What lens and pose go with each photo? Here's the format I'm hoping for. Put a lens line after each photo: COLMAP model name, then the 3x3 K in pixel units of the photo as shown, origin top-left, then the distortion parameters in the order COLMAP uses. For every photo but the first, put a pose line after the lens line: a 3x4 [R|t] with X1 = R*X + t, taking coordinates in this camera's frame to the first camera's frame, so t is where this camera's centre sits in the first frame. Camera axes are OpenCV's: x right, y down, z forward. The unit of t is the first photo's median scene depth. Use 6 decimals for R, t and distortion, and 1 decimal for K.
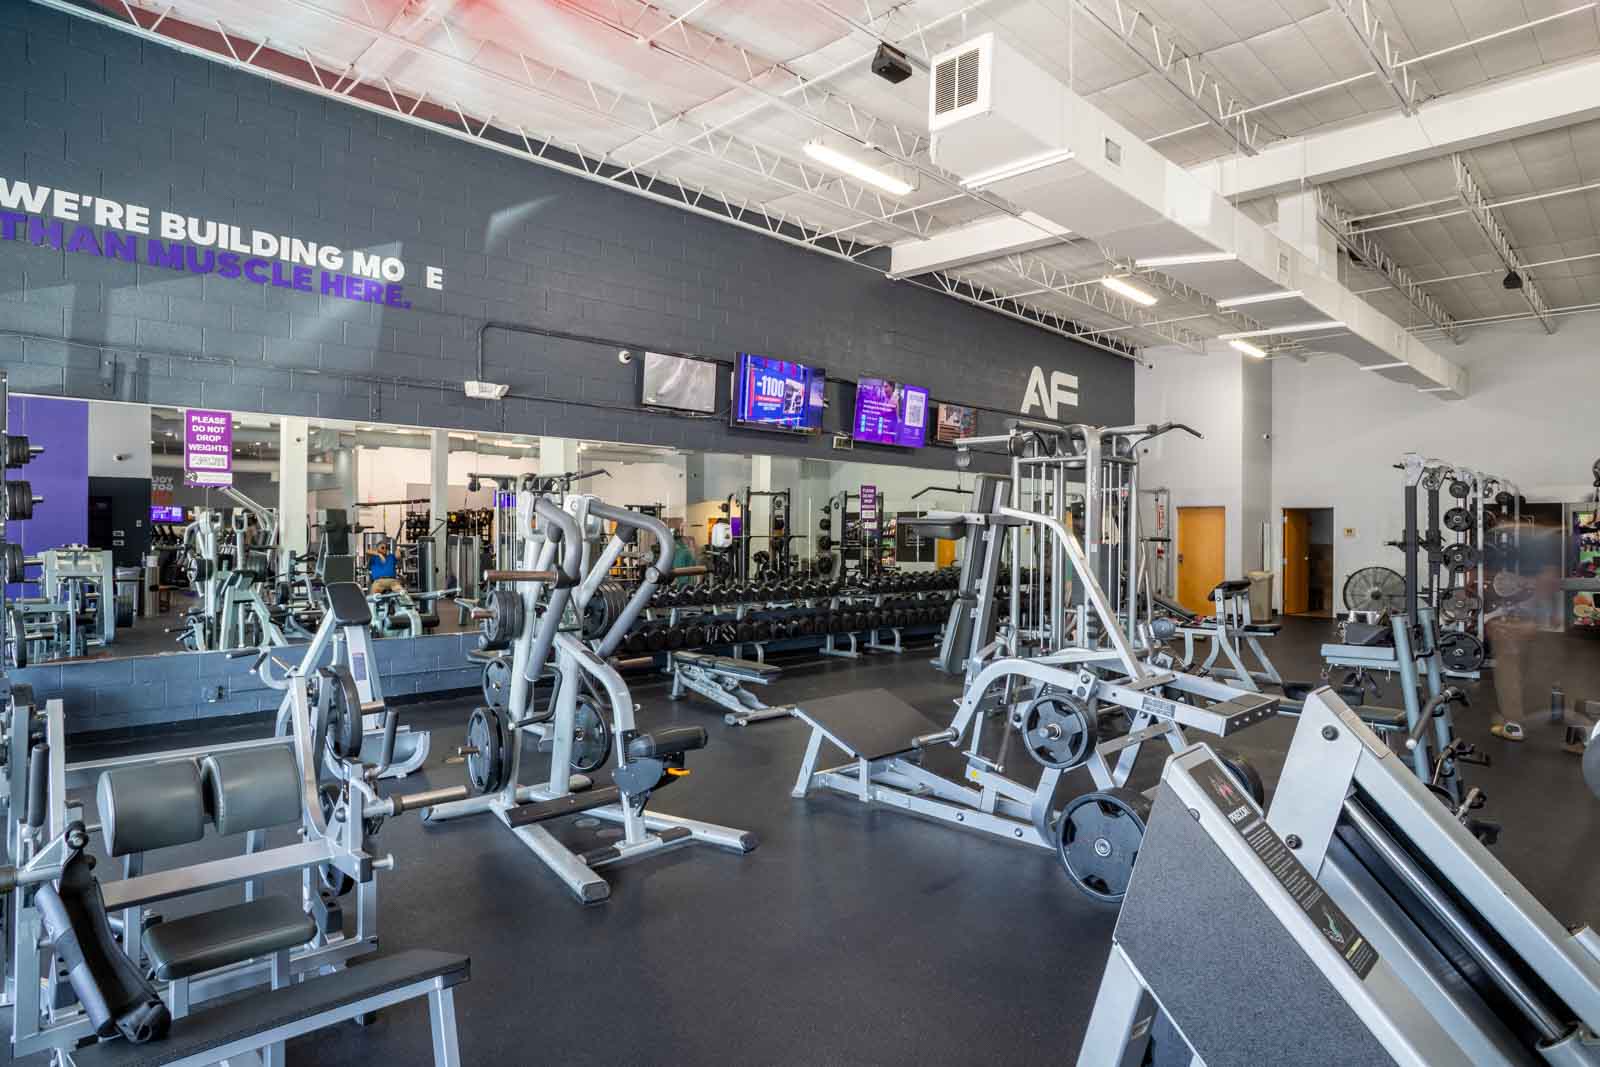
lens RADIAL K [[912.4, 0, 801.8], [0, 912.4, 529.8], [0, 0, 1]] dist [-0.002668, -0.000012]
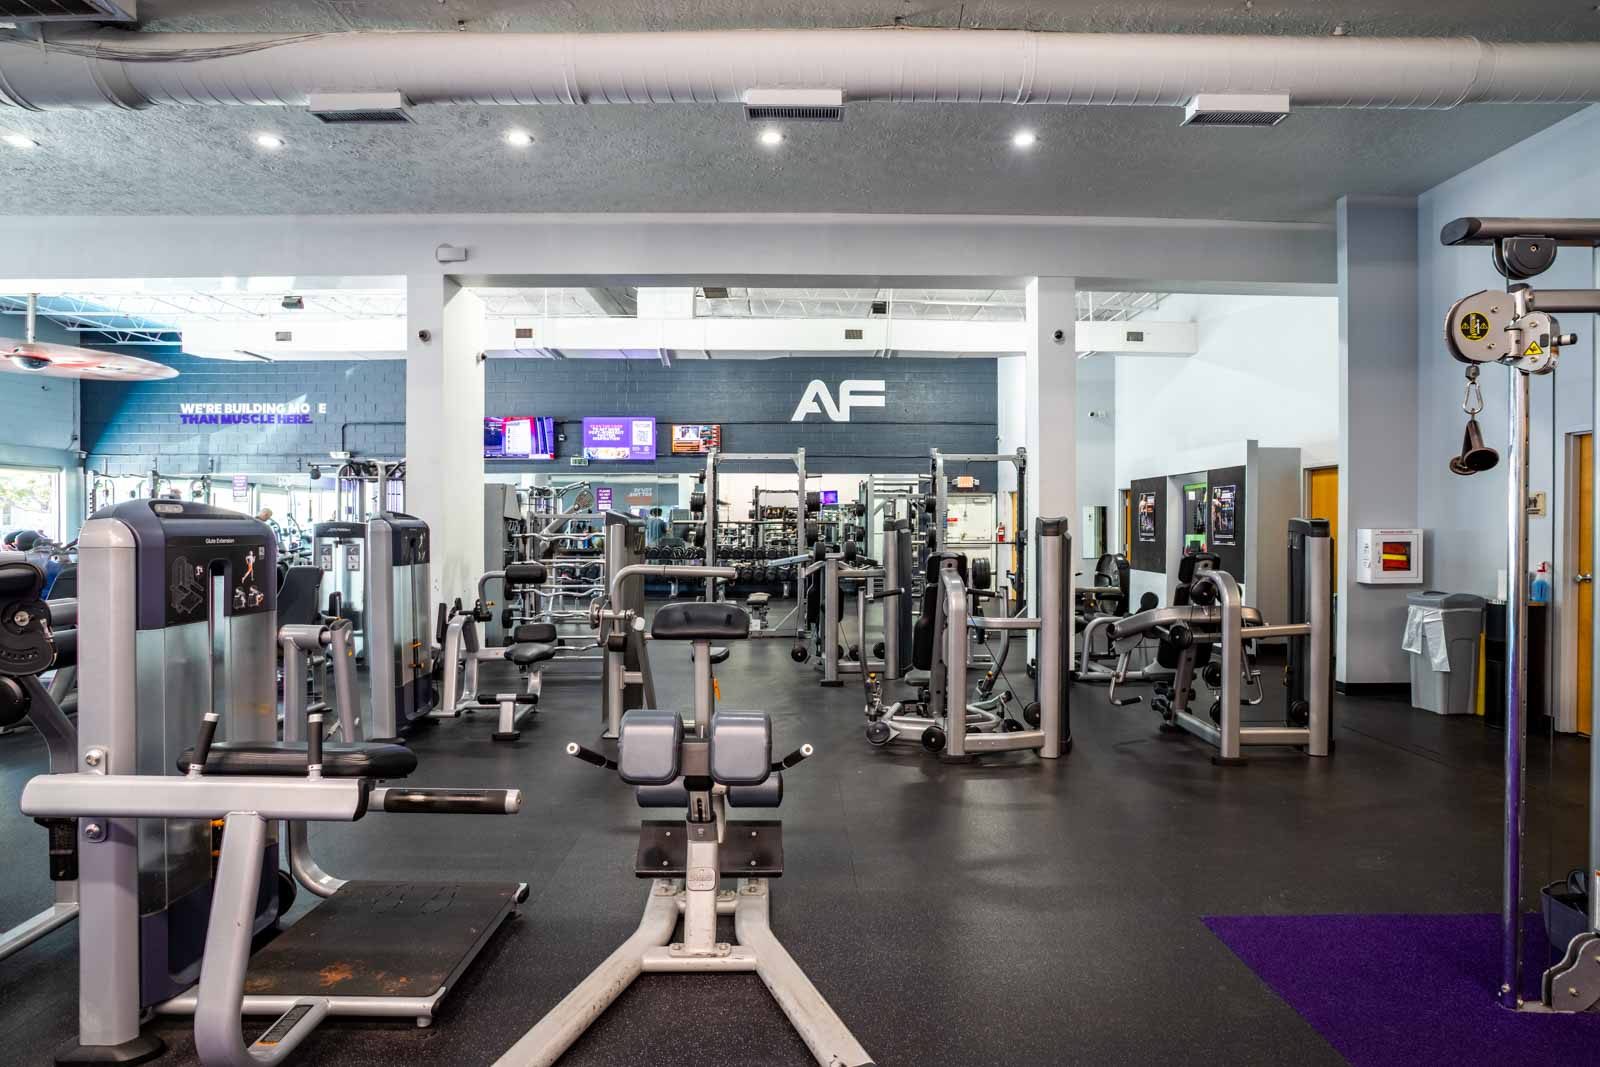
lens RADIAL K [[883.0, 0, 796.3], [0, 883.0, 526.4], [0, 0, 1]] dist [-0.029174, 0.000018]
pose [[0.690300, -0.002952, -0.723517, 2.049906], [0.001883, 0.999996, -0.002283, 0.025412], [0.723521, 0.000214, 0.690303, 0.370031]]
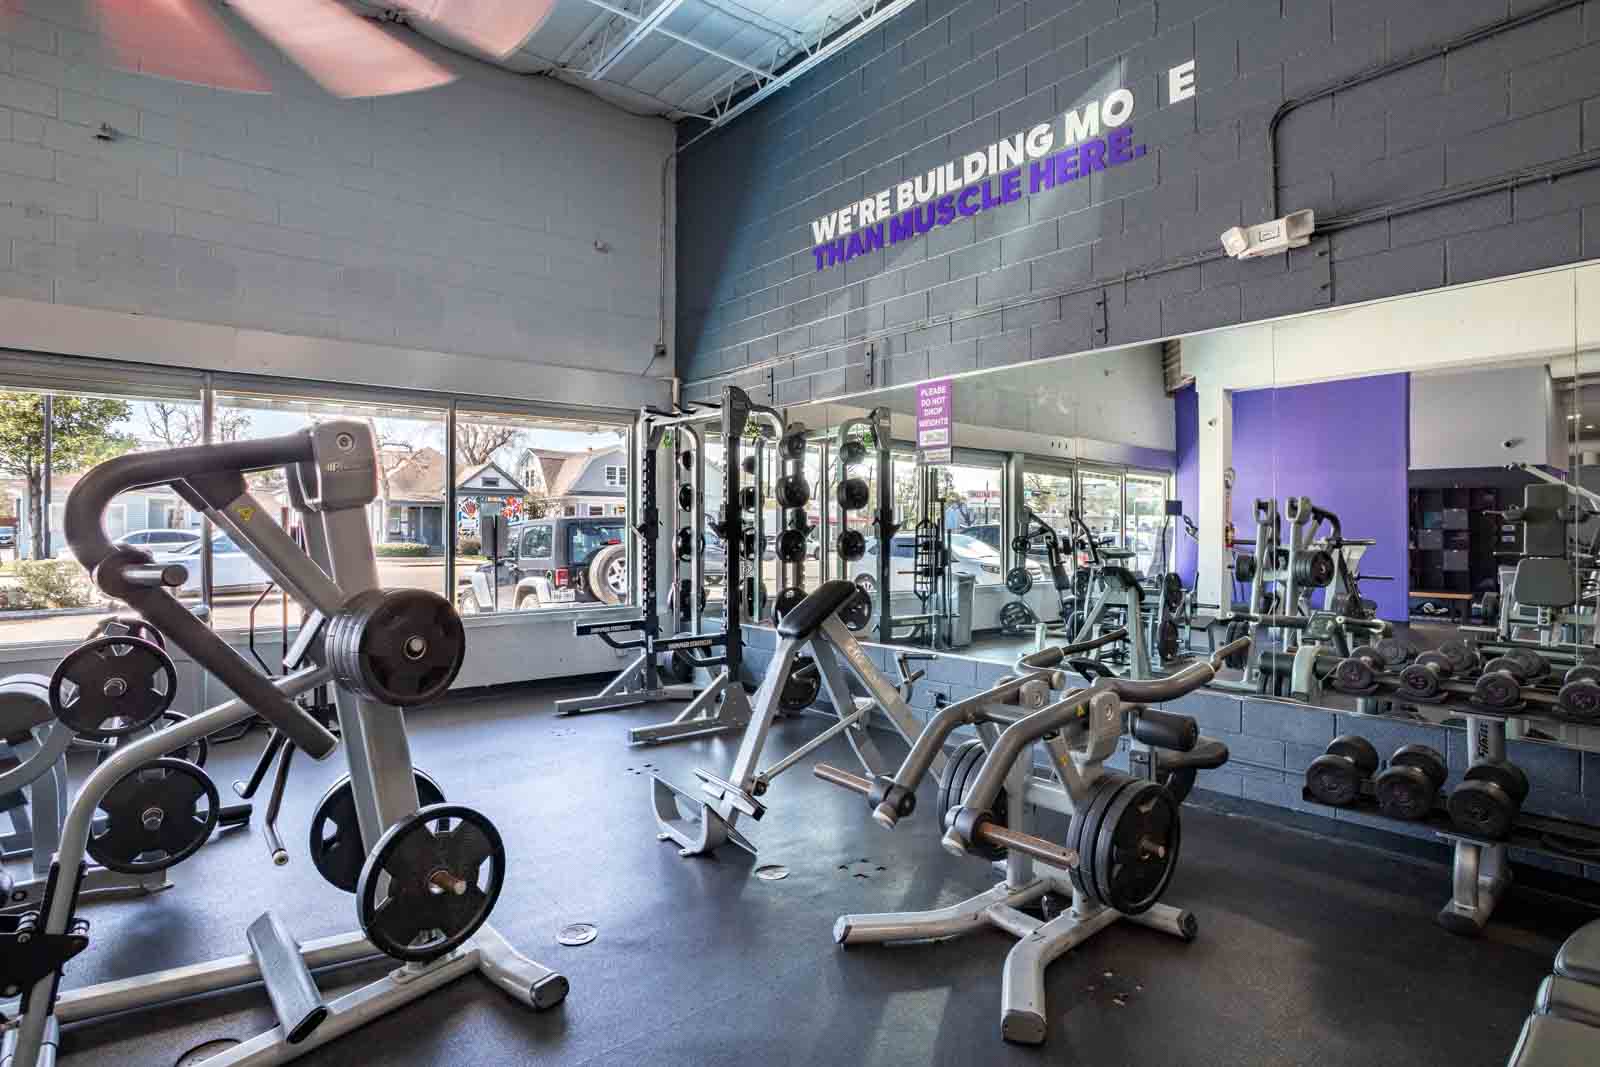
lens RADIAL K [[835.2, 0, 796.3], [0, 835.2, 526.7], [0, 0, 1]] dist [-0.007710, -0.000779]
pose [[-0.089066, -0.012404, -0.995948, 0.161388], [-0.005016, 0.999915, -0.012005, 0.021712], [0.996013, 0.003927, -0.089121, 0.833718]]
